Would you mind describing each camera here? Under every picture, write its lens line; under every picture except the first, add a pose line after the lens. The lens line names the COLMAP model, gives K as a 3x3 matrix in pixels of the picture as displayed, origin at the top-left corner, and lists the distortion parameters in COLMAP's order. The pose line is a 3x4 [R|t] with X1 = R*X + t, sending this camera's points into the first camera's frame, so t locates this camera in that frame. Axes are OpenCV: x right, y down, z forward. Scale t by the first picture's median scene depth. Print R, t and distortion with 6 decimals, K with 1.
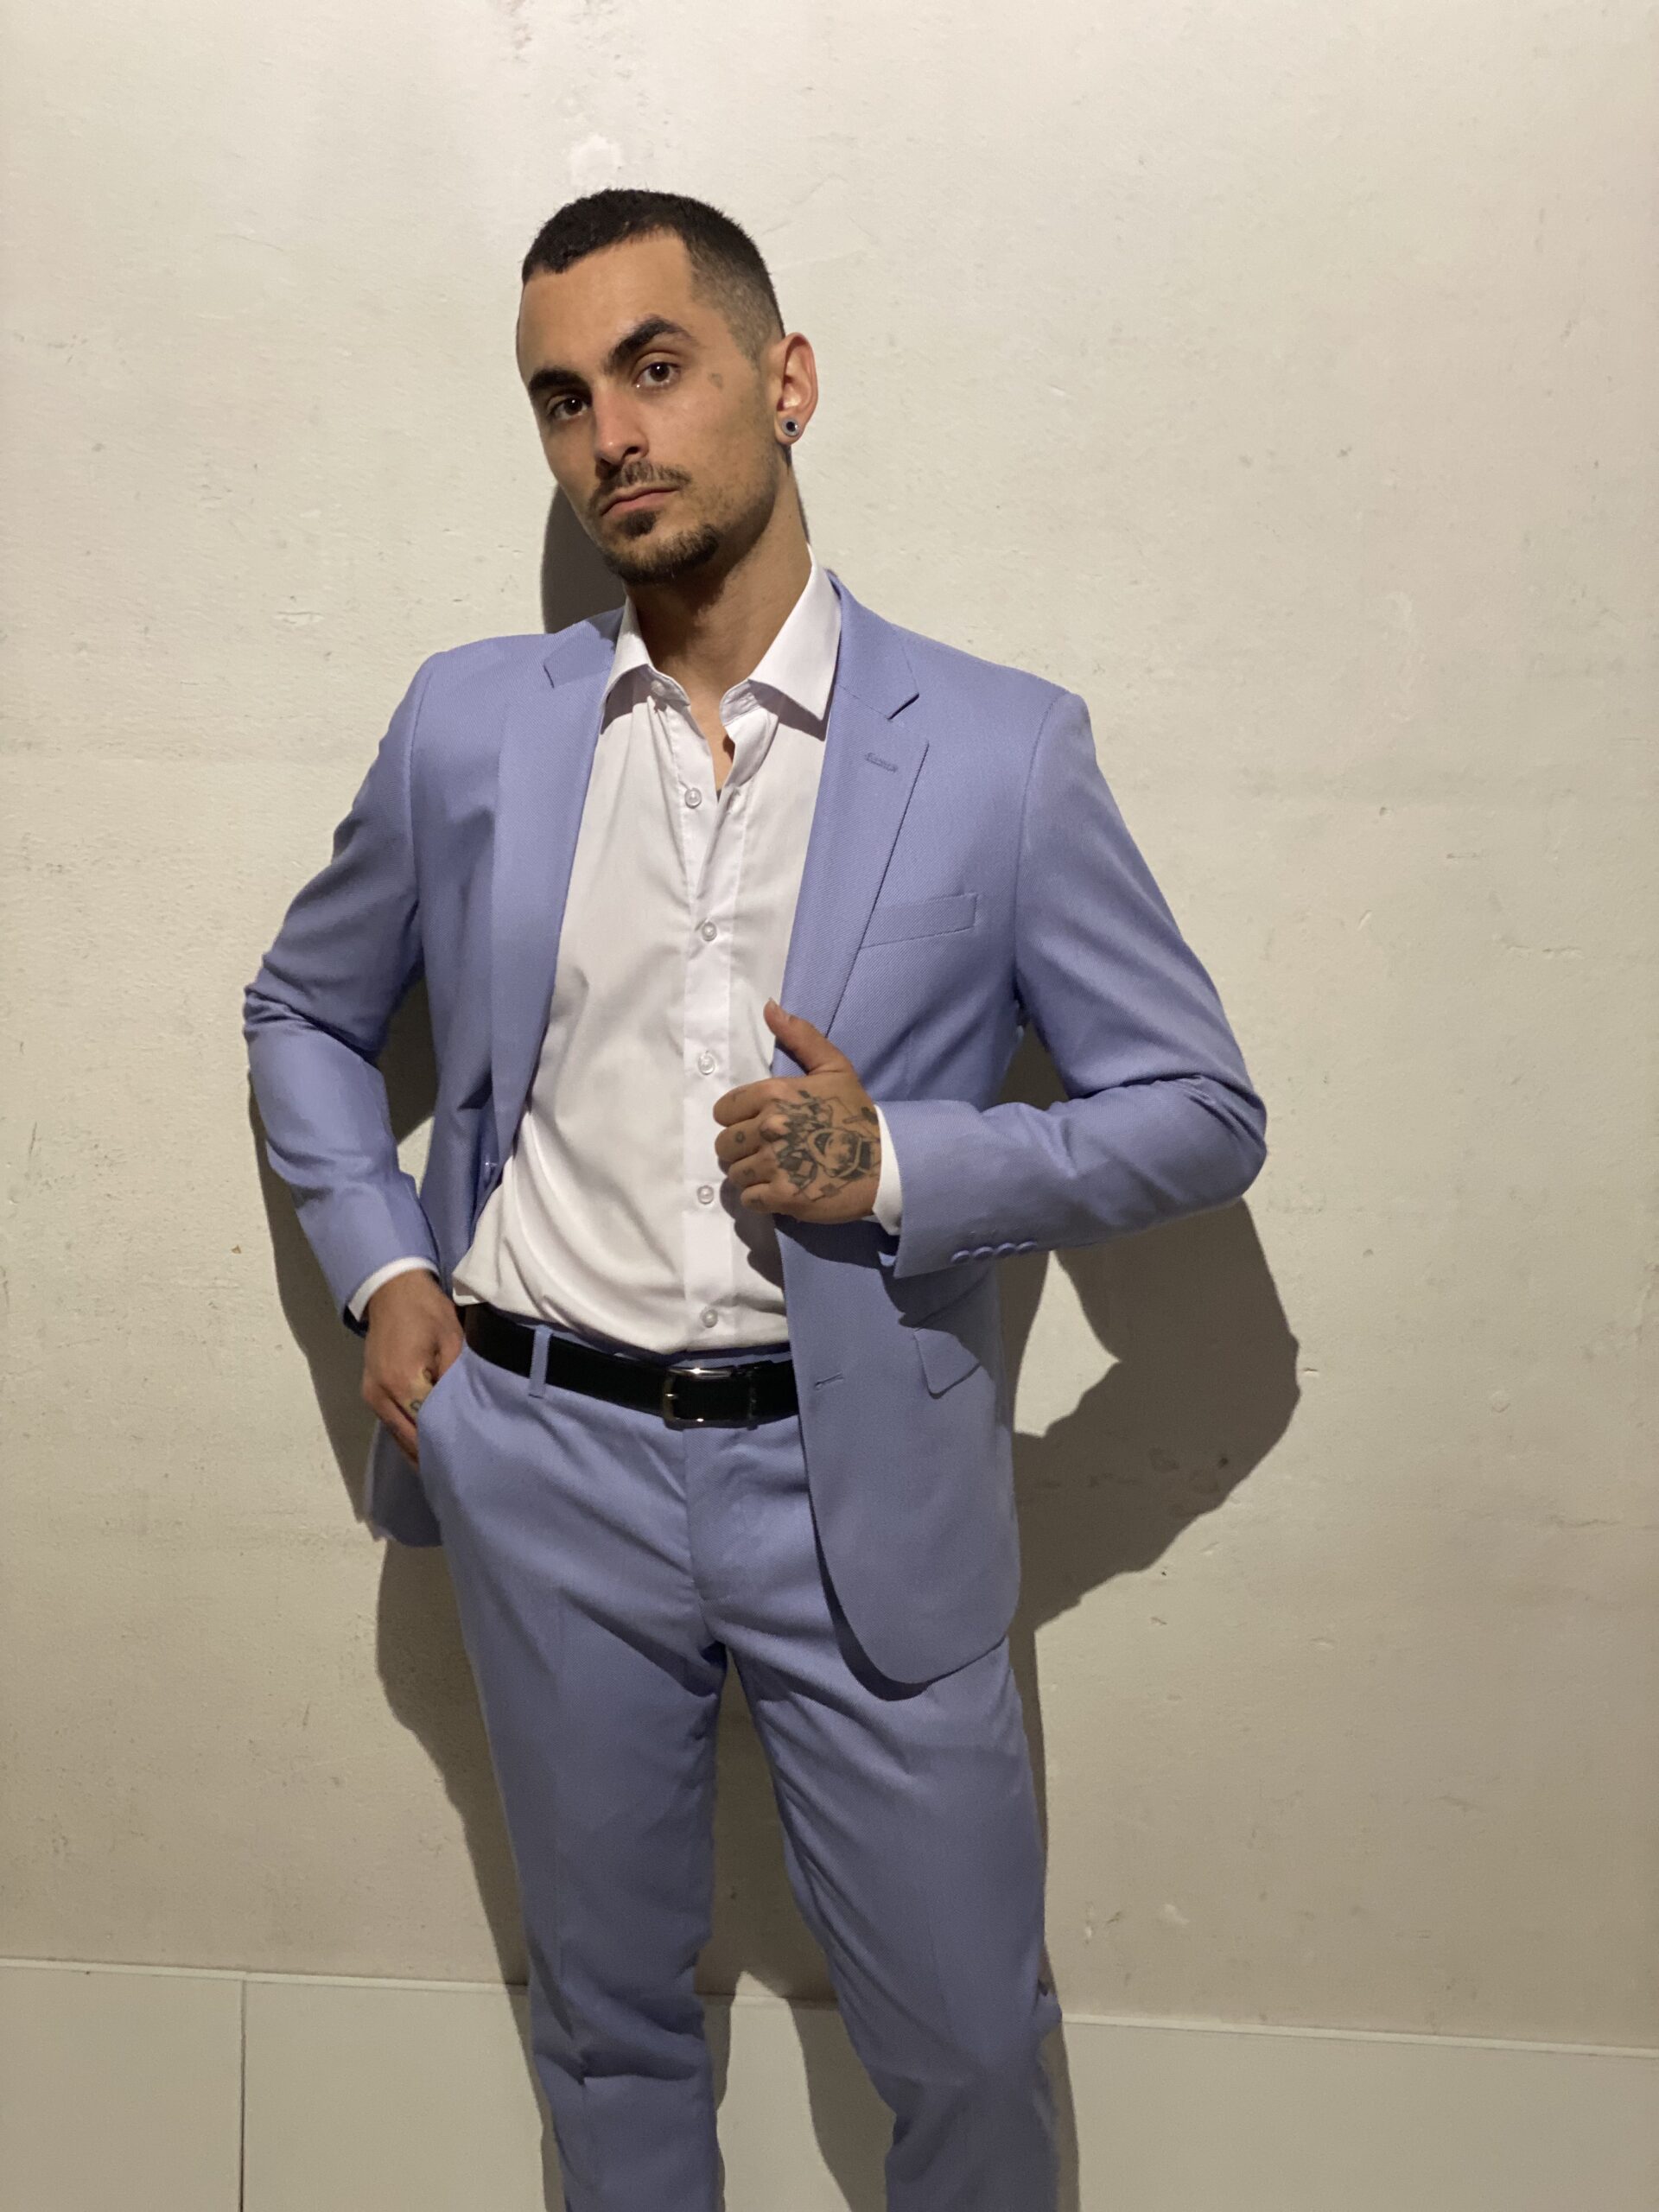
lens RADIAL K [[3466.3, 0, 816.4], [0, 3466.3, 1129.7], [0, 0, 1]] dist [0.093462, 0.000000]
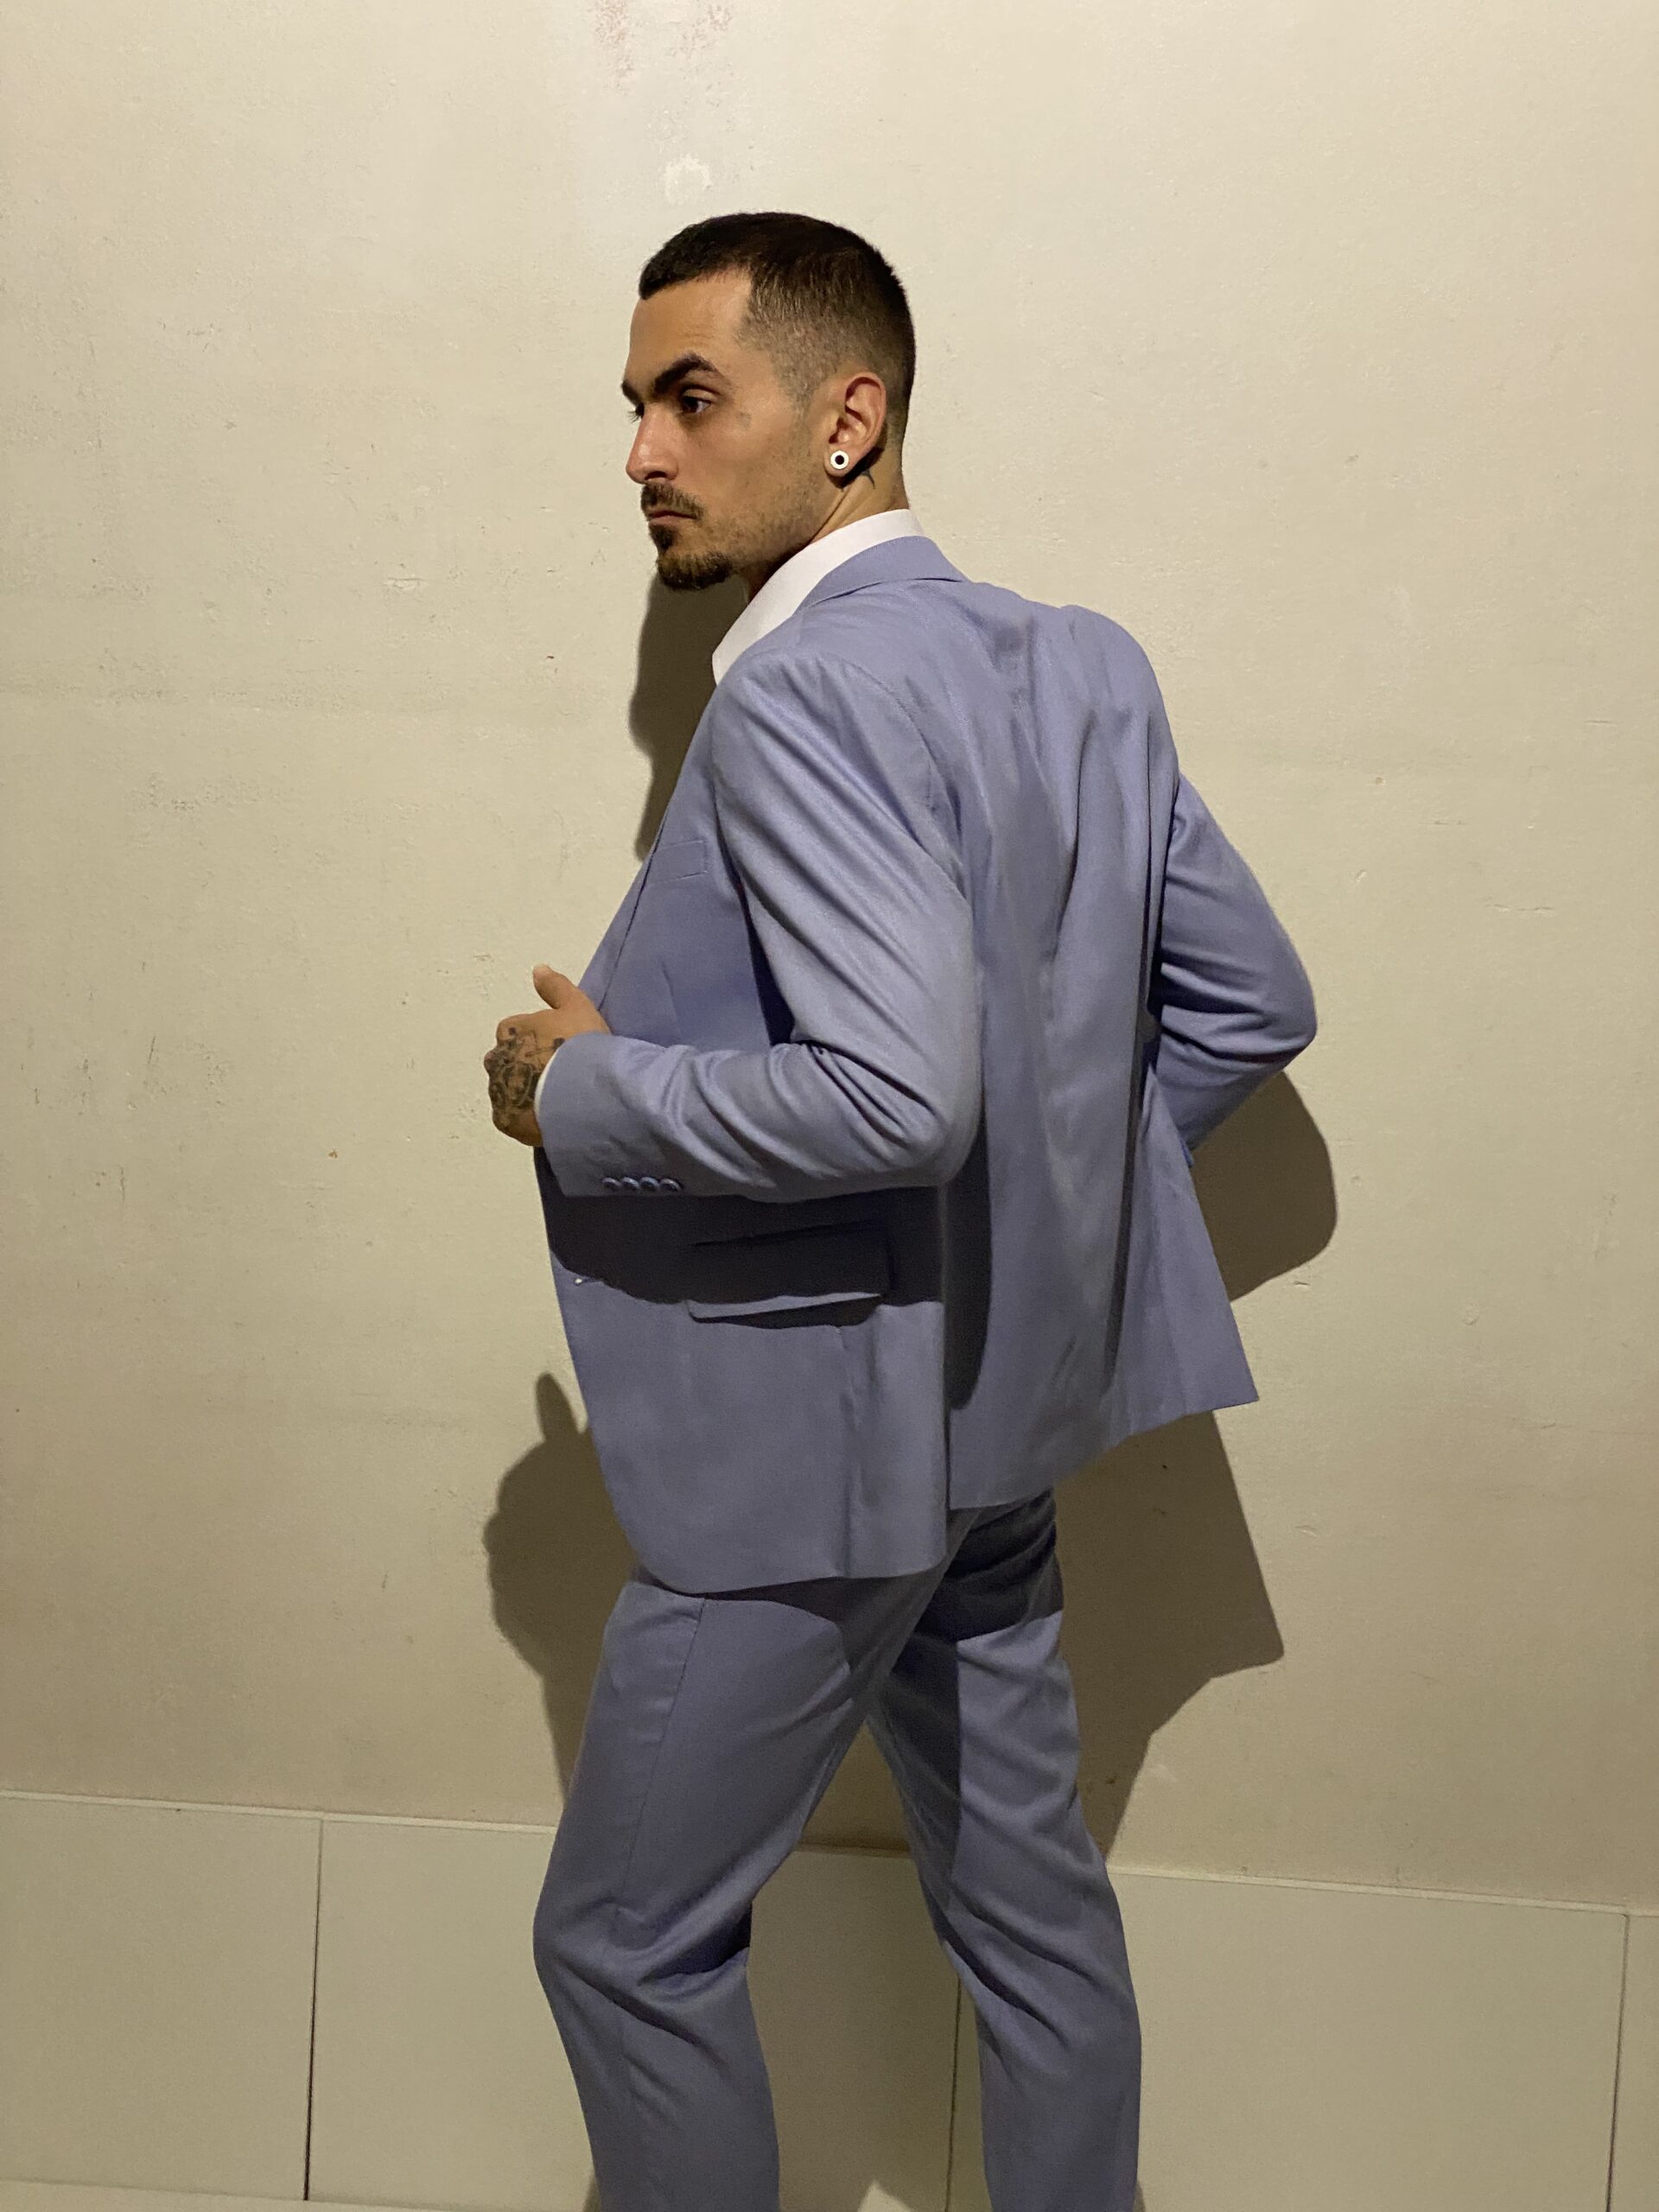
lens RADIAL K [[3466.3, 0, 814.6], [0, 3466.3, 1126.5], [0, 0, 1]] dist [0.093462, 0.000000]
pose [[0.999628, 0.022410, 0.015517, -0.032313], [-0.022396, 0.999749, -0.001068, 0.024229], [-0.015537, 0.000720, 0.999879, -0.111105]]
